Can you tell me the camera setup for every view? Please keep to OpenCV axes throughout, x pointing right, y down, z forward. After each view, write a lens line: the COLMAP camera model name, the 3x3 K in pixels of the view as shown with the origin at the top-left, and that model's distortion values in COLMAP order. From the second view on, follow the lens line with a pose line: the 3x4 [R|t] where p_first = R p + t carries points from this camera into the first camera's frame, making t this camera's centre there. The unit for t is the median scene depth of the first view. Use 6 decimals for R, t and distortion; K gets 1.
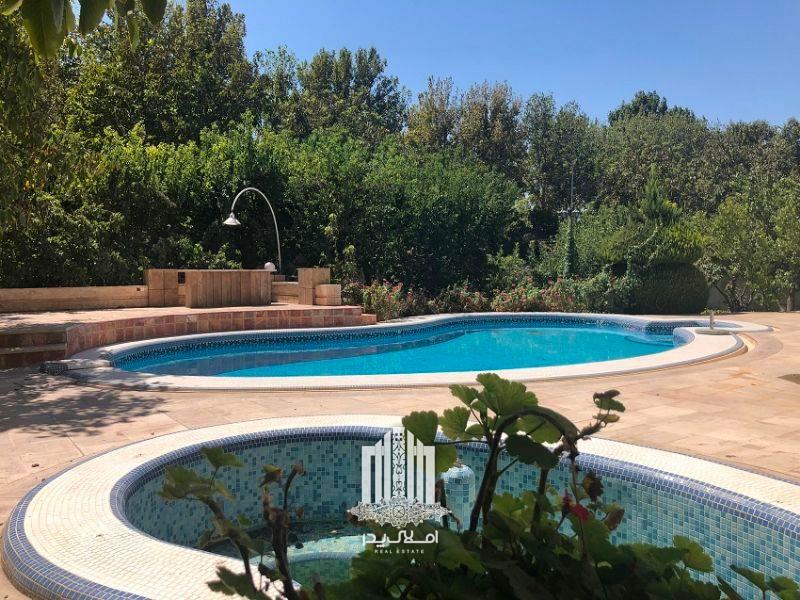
lens RADIAL K [[654.7, 0, 400.0], [0, 654.7, 300.0], [0, 0, 1]] dist [0.067757, -0.061534]
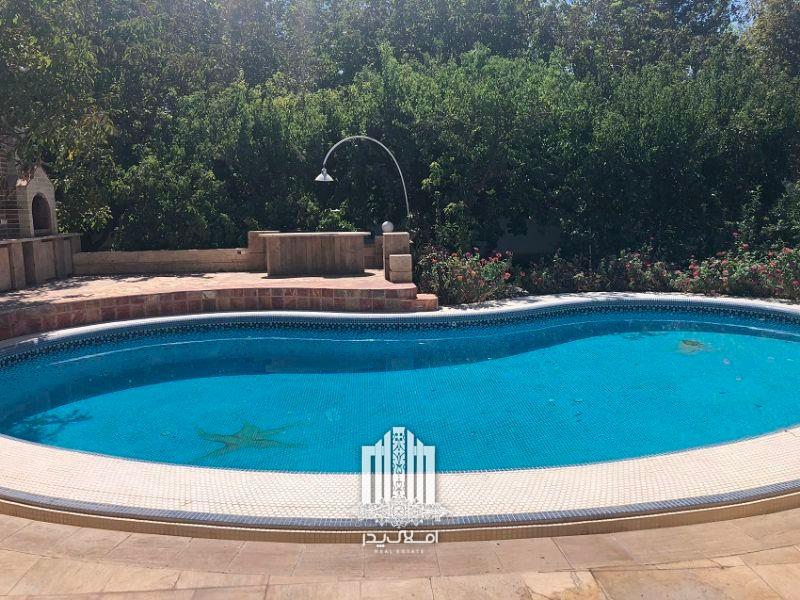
lens RADIAL K [[654.7, 0, 400.0], [0, 654.7, 300.0], [0, 0, 1]] dist [0.067757, -0.061534]
pose [[0.840221, 0.073626, -0.537222, 0.330043], [-0.013222, 0.993226, 0.115442, -0.061428], [0.542082, -0.089894, 0.835503, 0.311868]]
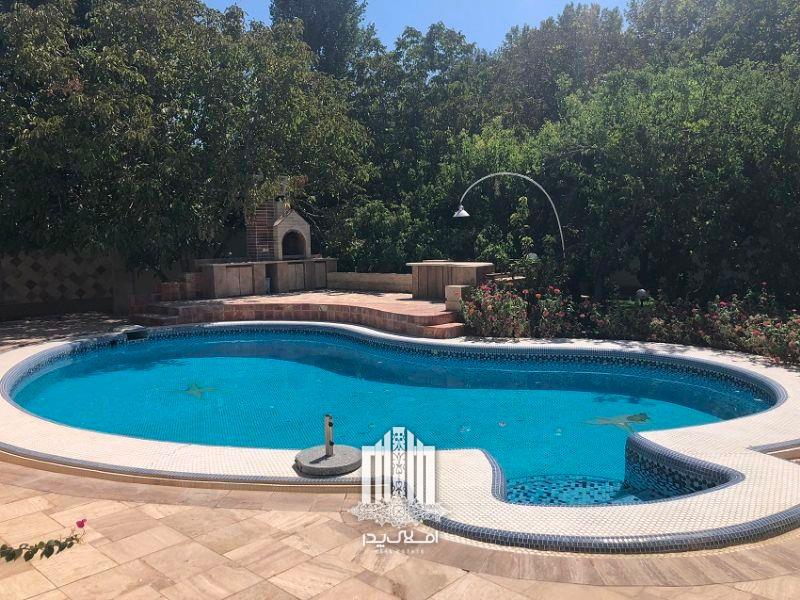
lens RADIAL K [[654.7, 0, 400.0], [0, 654.7, 300.0], [0, 0, 1]] dist [0.067757, -0.061534]
pose [[0.233226, 0.092541, -0.968009, 0.695779], [-0.030491, 0.995668, 0.087838, -0.077091], [0.971944, 0.009030, 0.235037, 0.705907]]
